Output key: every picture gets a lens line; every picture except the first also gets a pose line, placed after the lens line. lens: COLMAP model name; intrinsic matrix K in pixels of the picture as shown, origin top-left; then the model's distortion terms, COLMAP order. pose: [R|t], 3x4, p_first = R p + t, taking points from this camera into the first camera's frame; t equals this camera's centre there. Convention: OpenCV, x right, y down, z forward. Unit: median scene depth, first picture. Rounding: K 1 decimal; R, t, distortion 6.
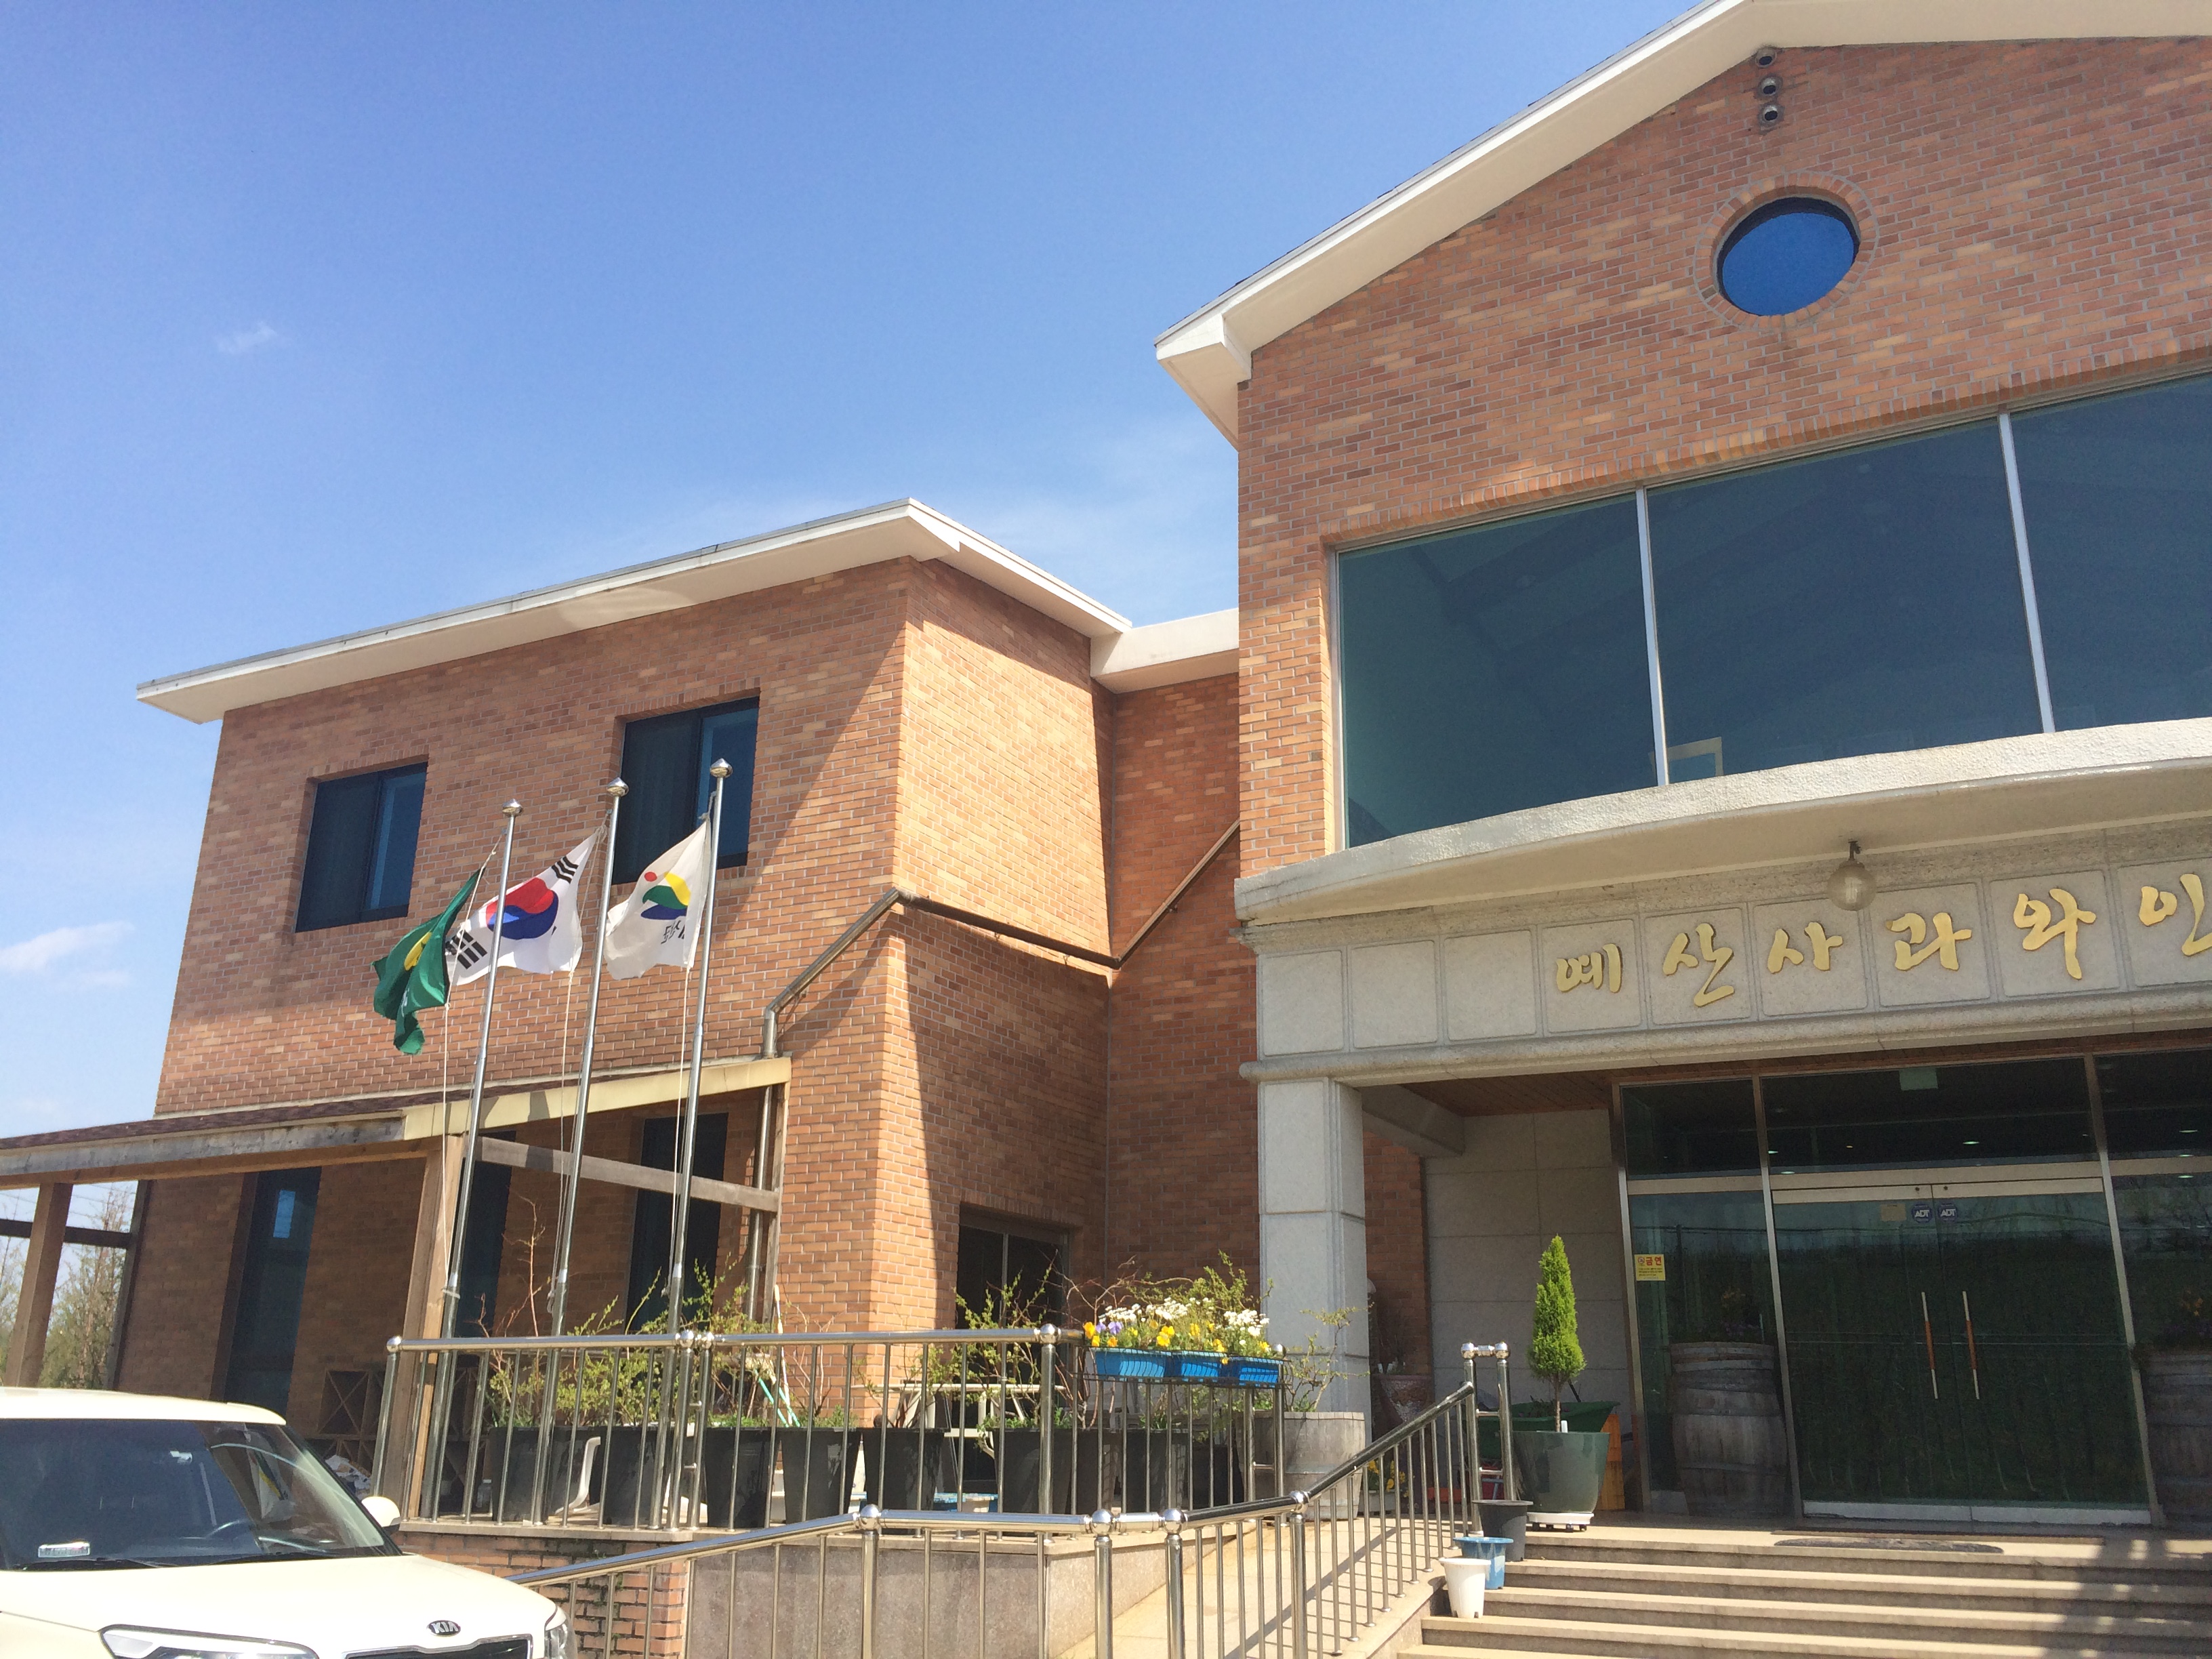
lens RADIAL K [[1913.5, 0, 1105.6], [0, 1913.5, 834.4], [0, 0, 1]] dist [0.083144, -0.101352]
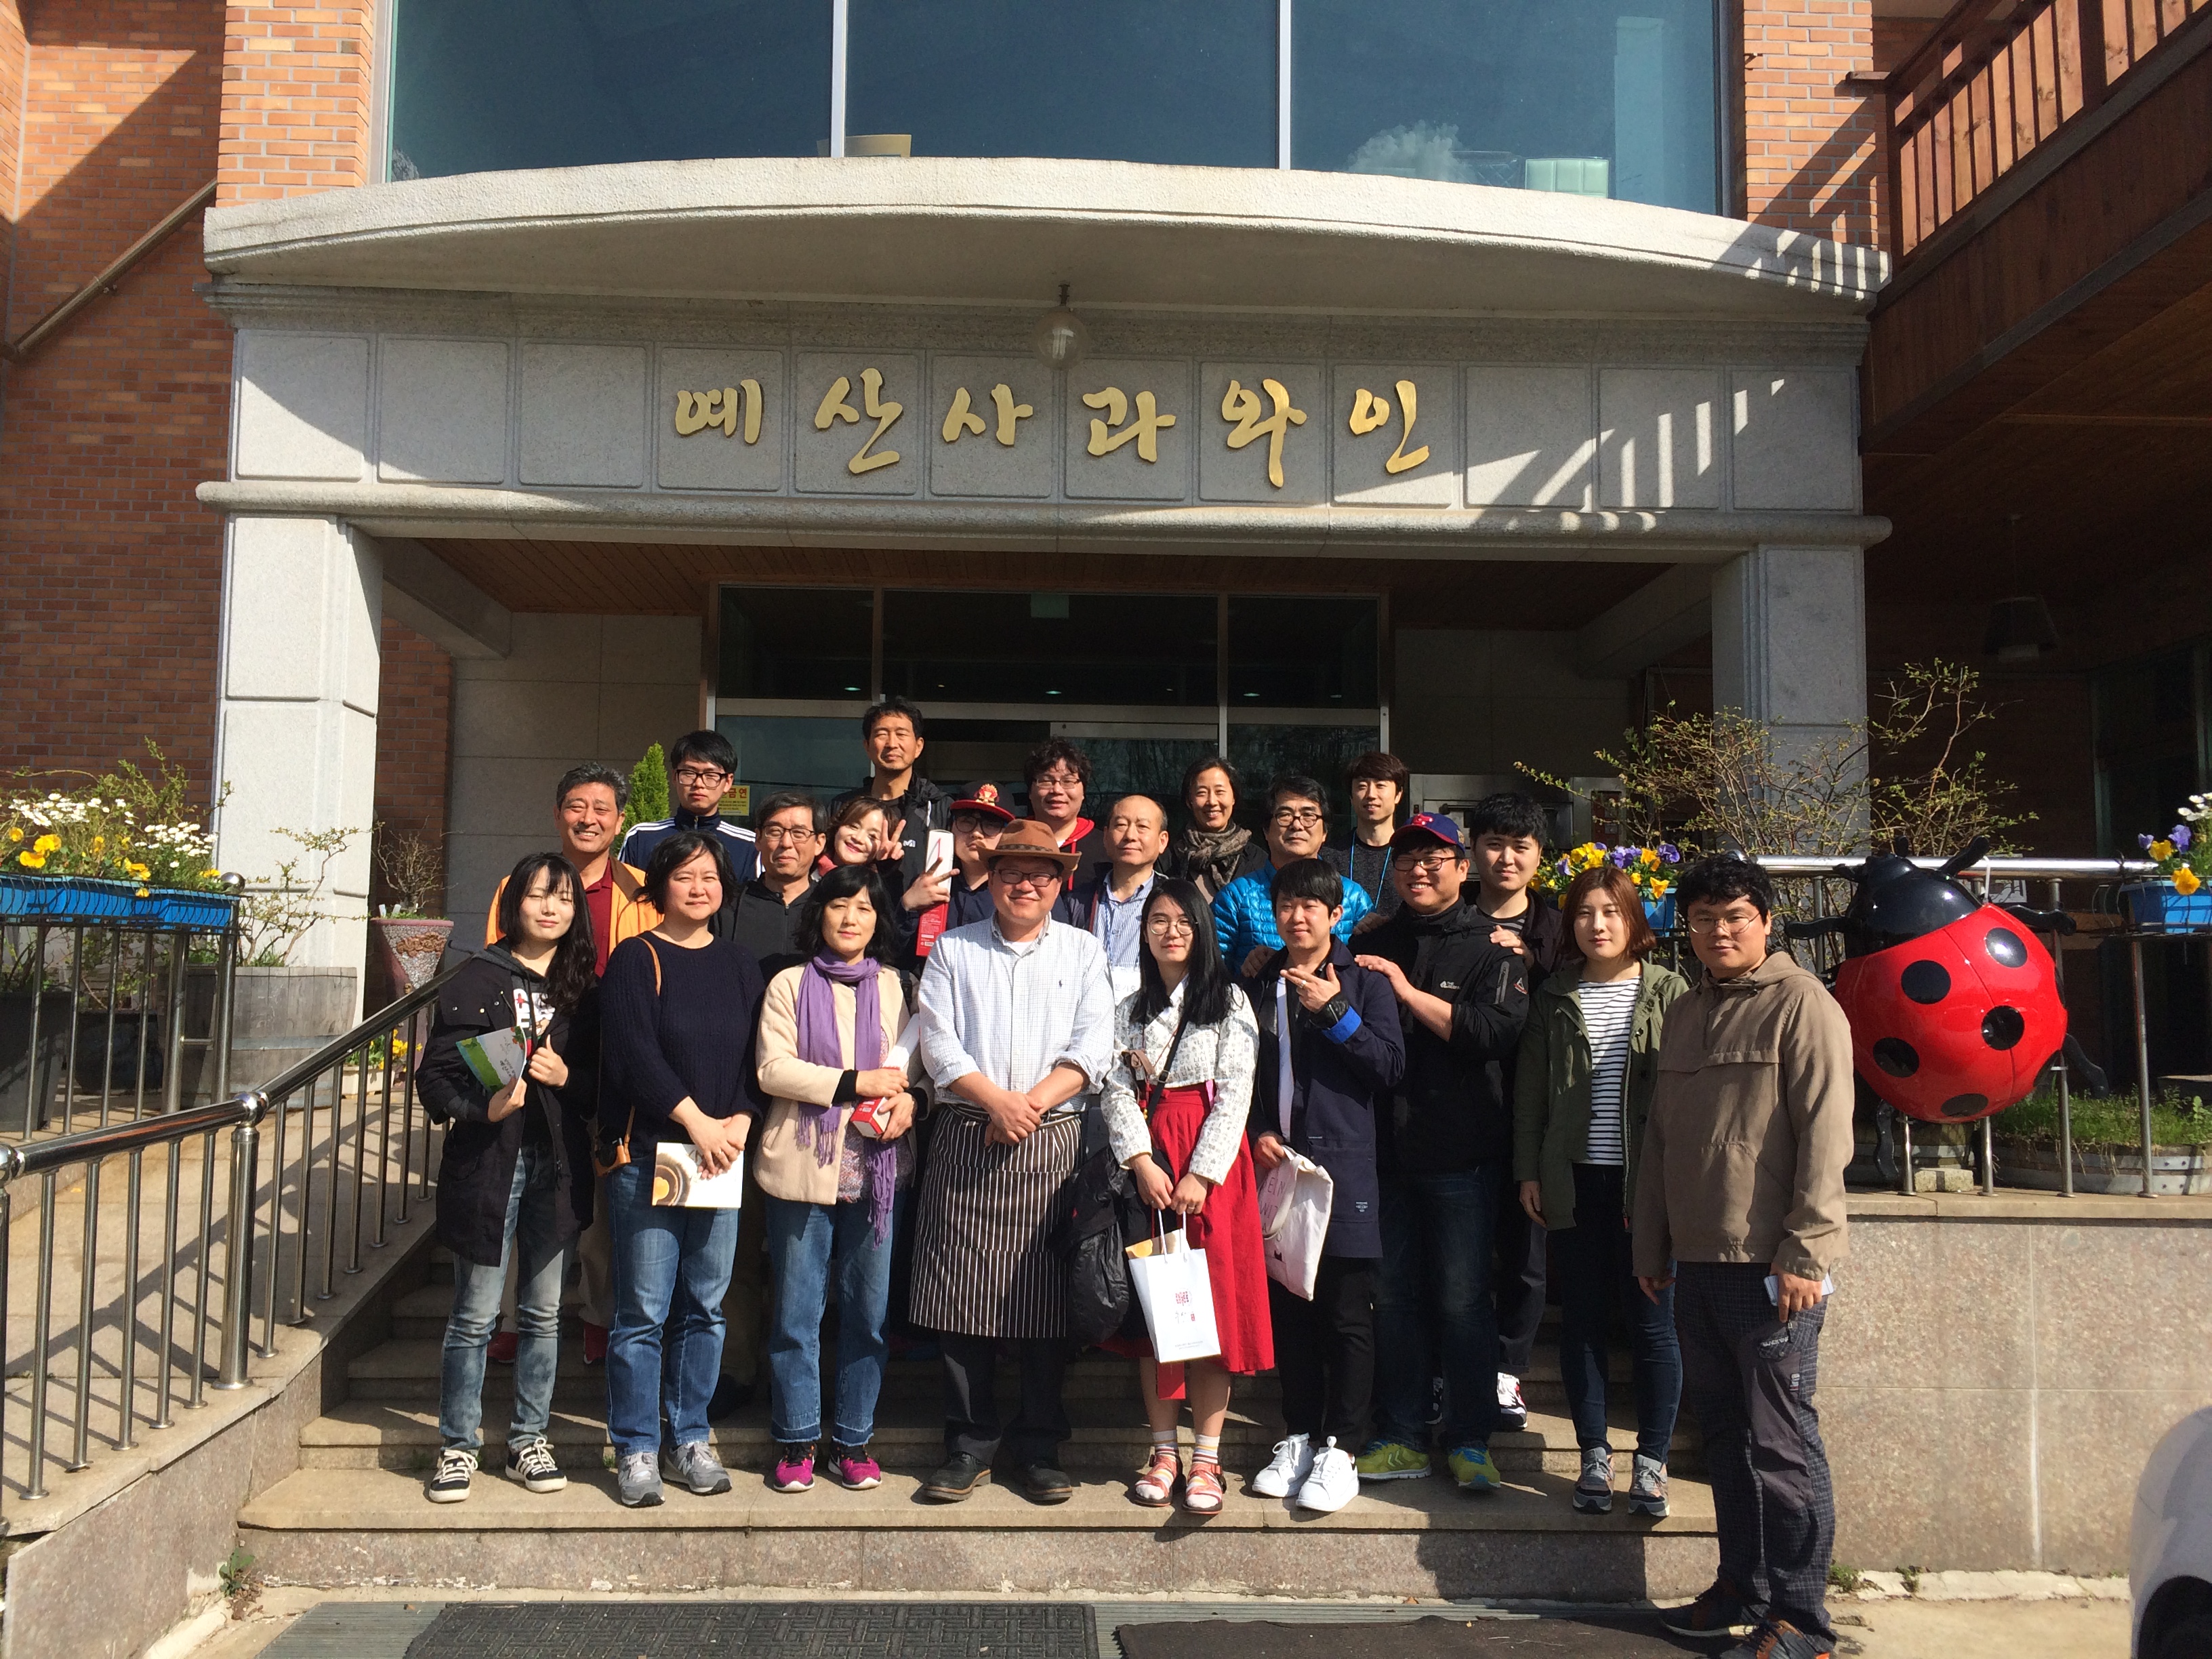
lens RADIAL K [[1913.5, 0, 1105.6], [0, 1913.5, 834.4], [0, 0, 1]] dist [0.083144, -0.101352]
pose [[0.872701, 0.040843, 0.486543, 0.019900], [-0.147666, 0.971907, 0.183278, 0.065950], [-0.465389, -0.231793, 0.854216, 0.223894]]
